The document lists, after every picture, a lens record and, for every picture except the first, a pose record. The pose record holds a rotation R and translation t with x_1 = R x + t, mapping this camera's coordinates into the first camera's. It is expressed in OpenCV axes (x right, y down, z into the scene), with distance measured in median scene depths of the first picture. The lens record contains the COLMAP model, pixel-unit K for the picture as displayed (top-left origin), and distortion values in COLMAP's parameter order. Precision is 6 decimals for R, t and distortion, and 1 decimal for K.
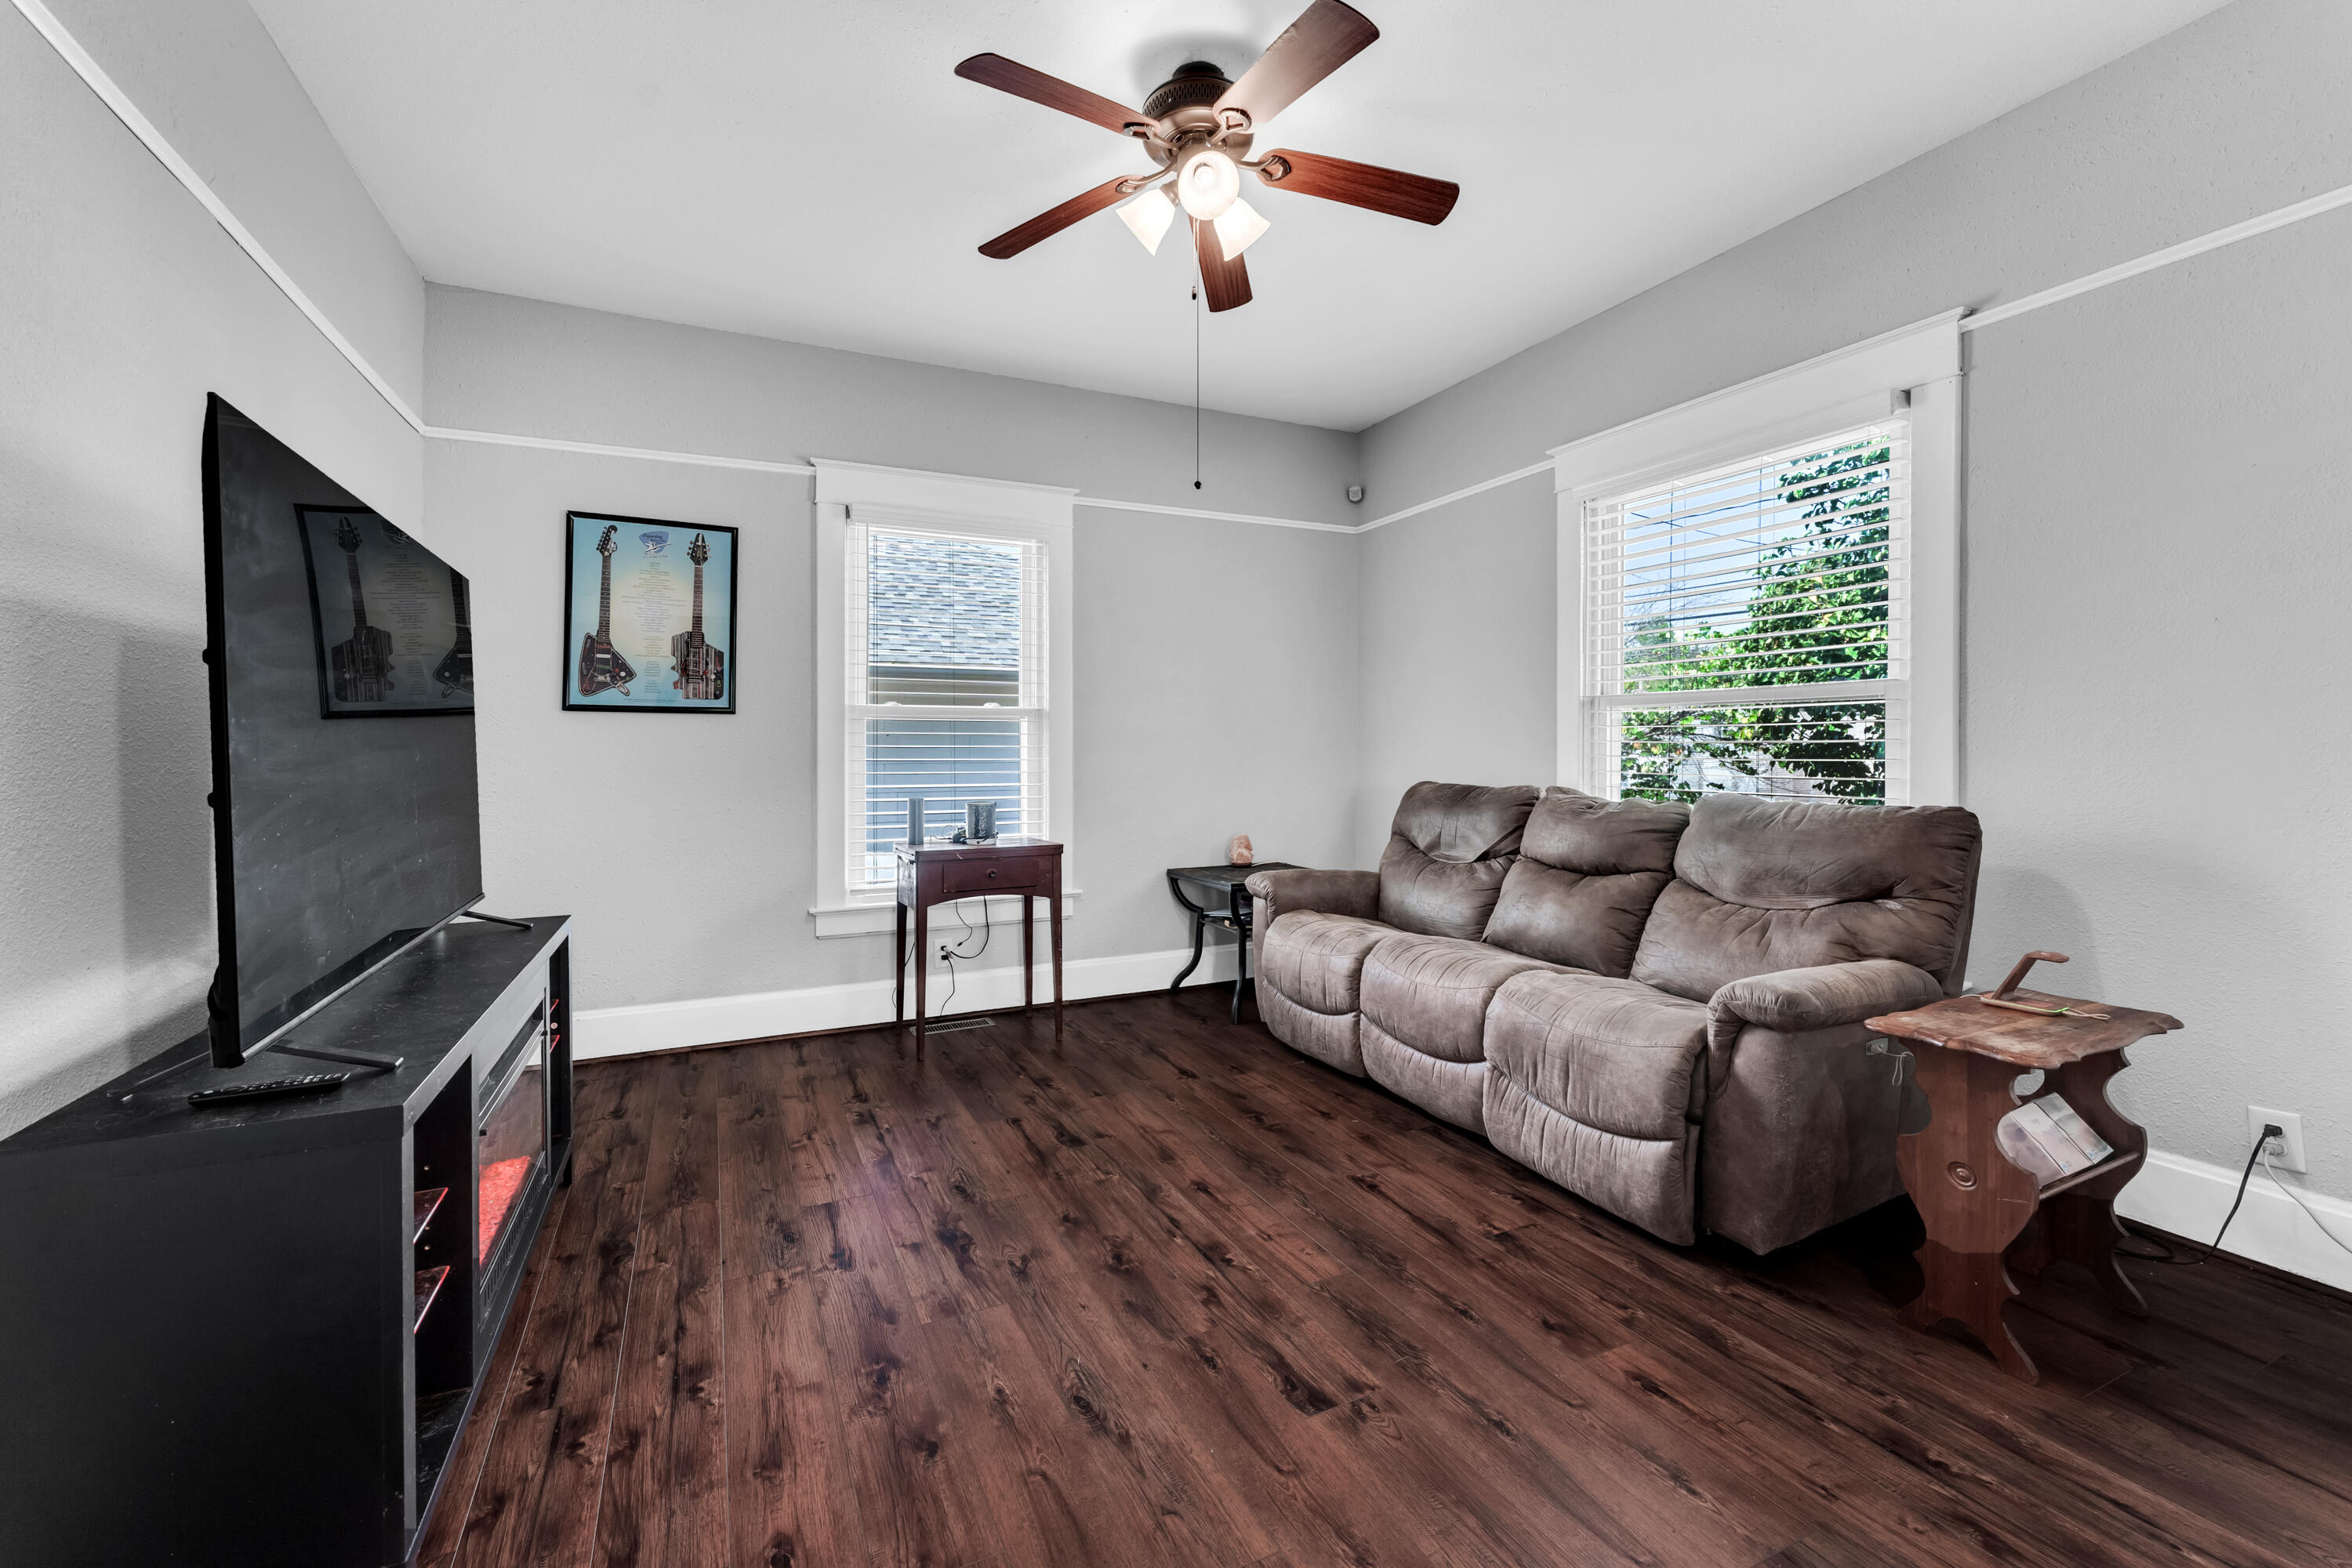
lens RADIAL K [[935.0, 0, 1174.9], [0, 935.0, 765.3], [0, 0, 1]] dist [-0.000168, -0.000015]
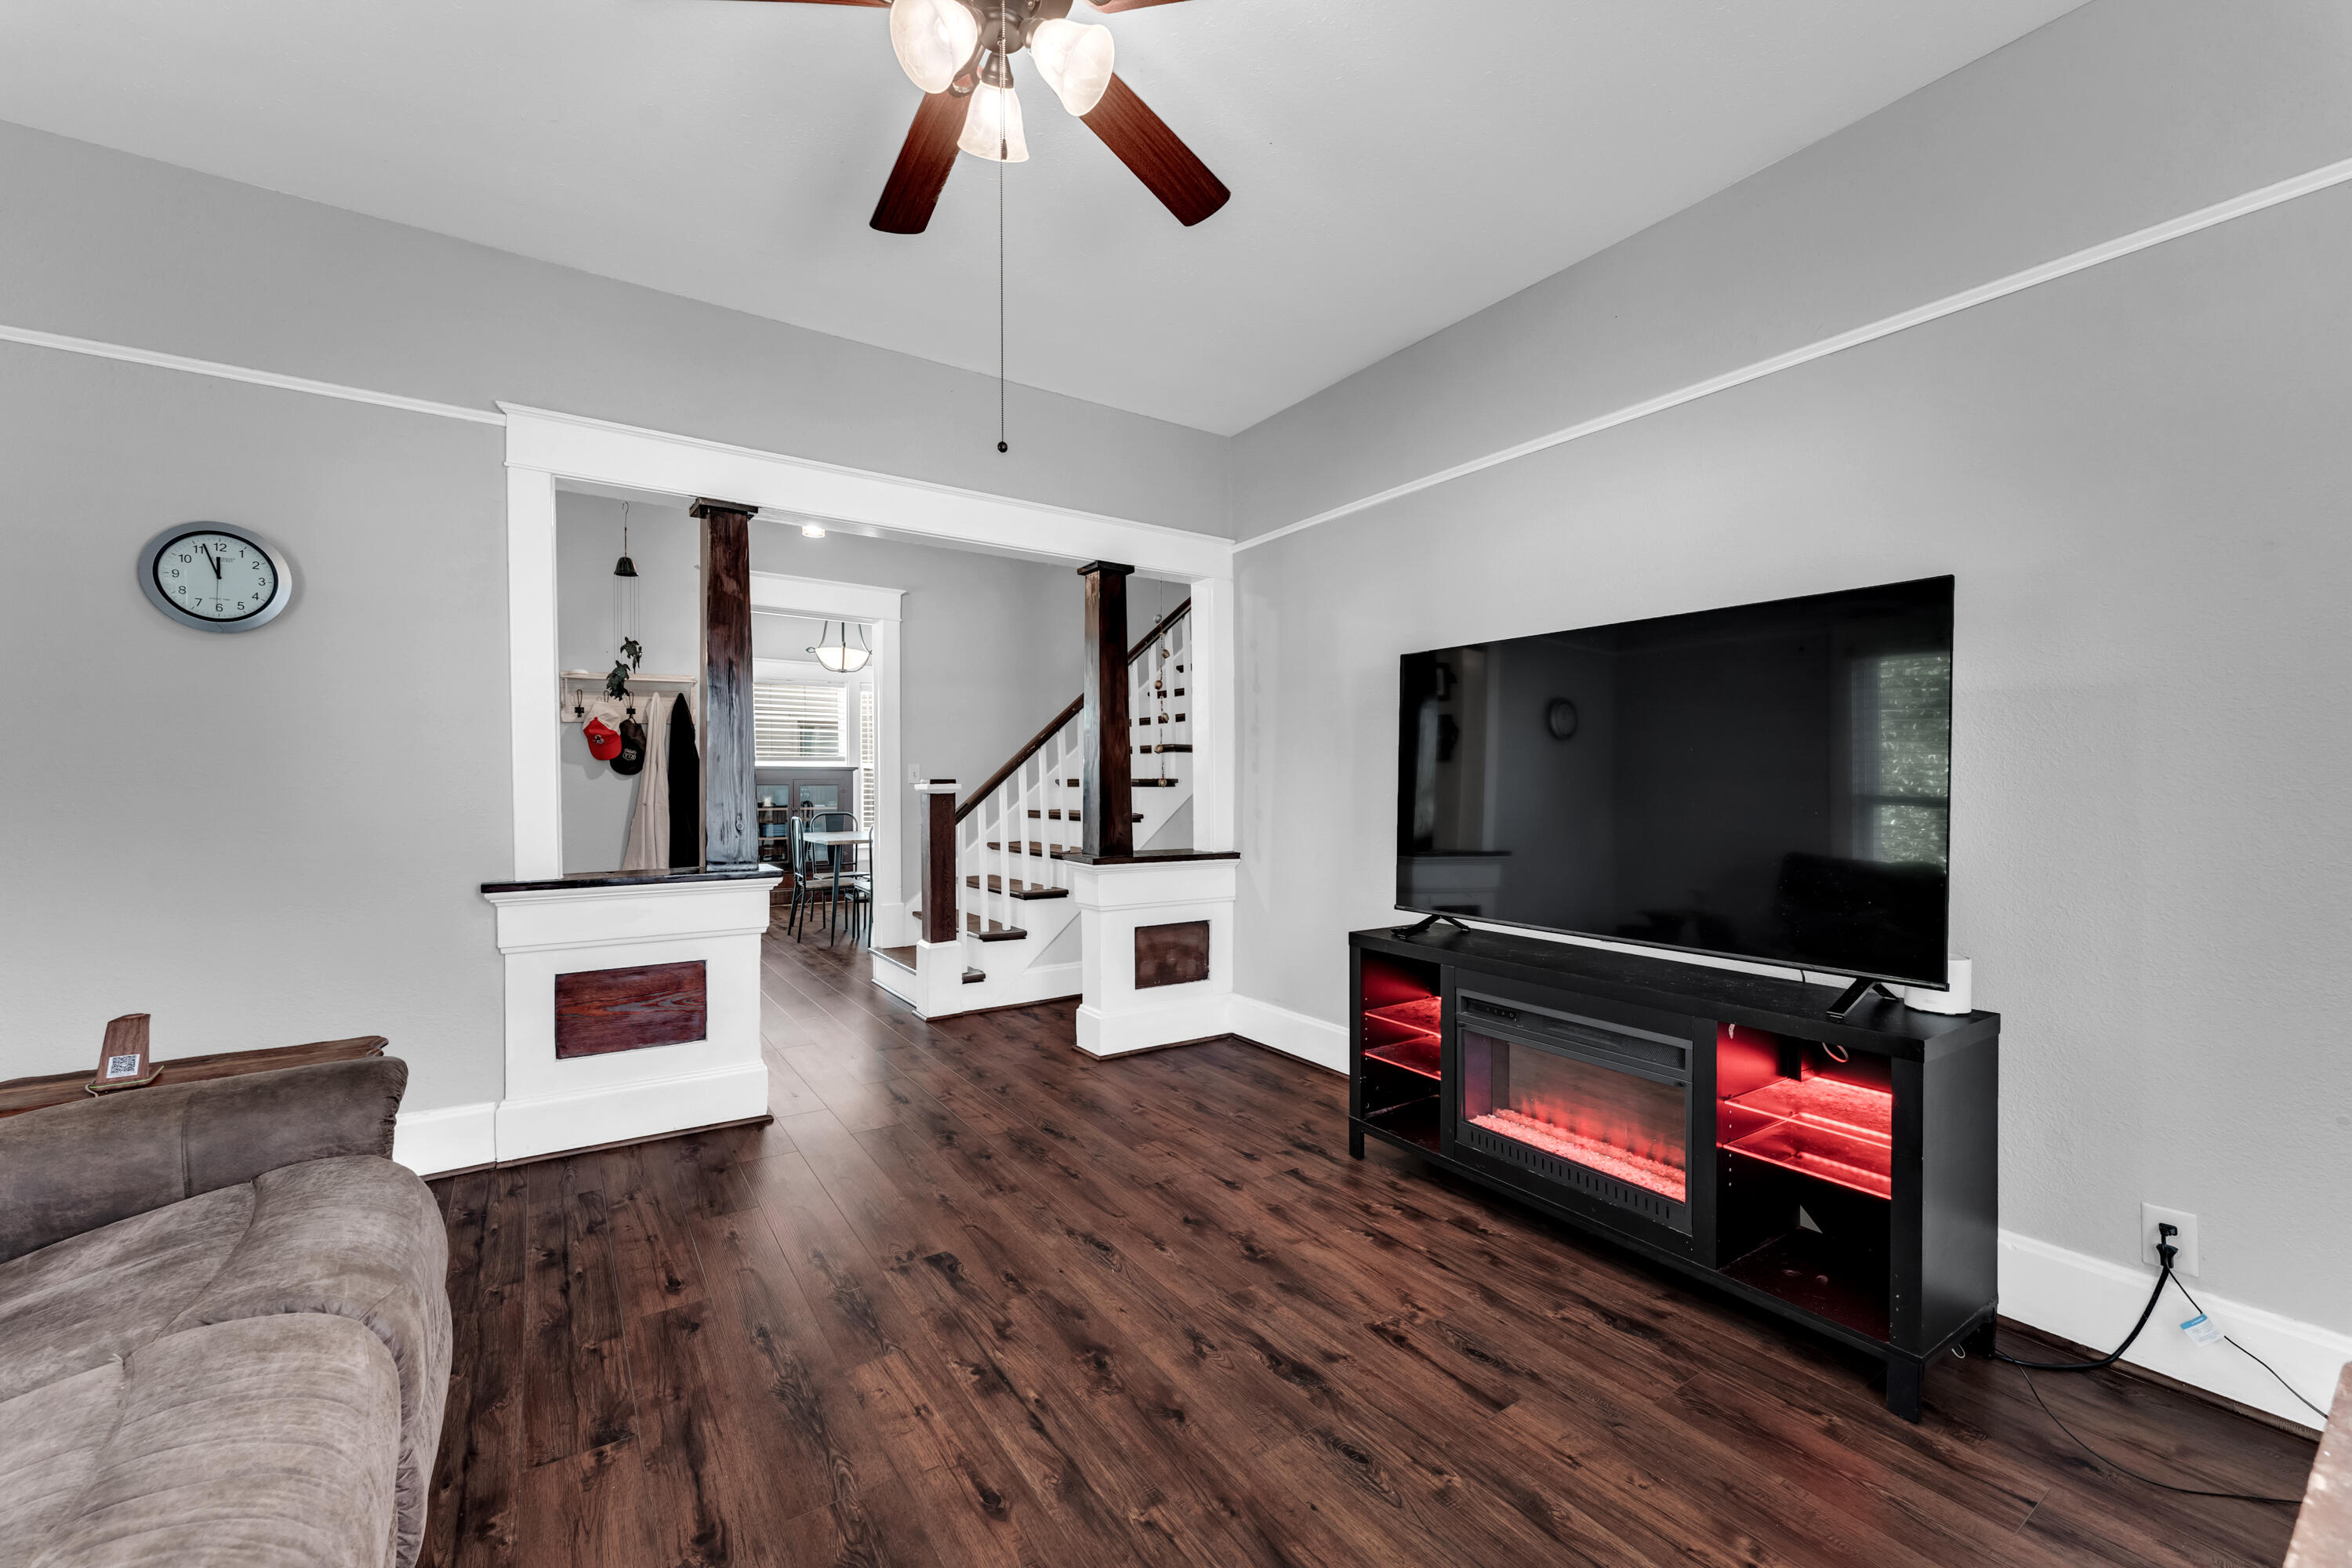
lens RADIAL K [[935.0, 0, 1178.3], [0, 935.0, 782.0], [0, 0, 1]] dist [-0.000168, -0.000015]
pose [[-0.989670, 0.005759, -0.143250, -0.009163], [0.002135, 0.999674, 0.025439, -0.062595], [0.143350, 0.024870, -0.989360, 1.949478]]
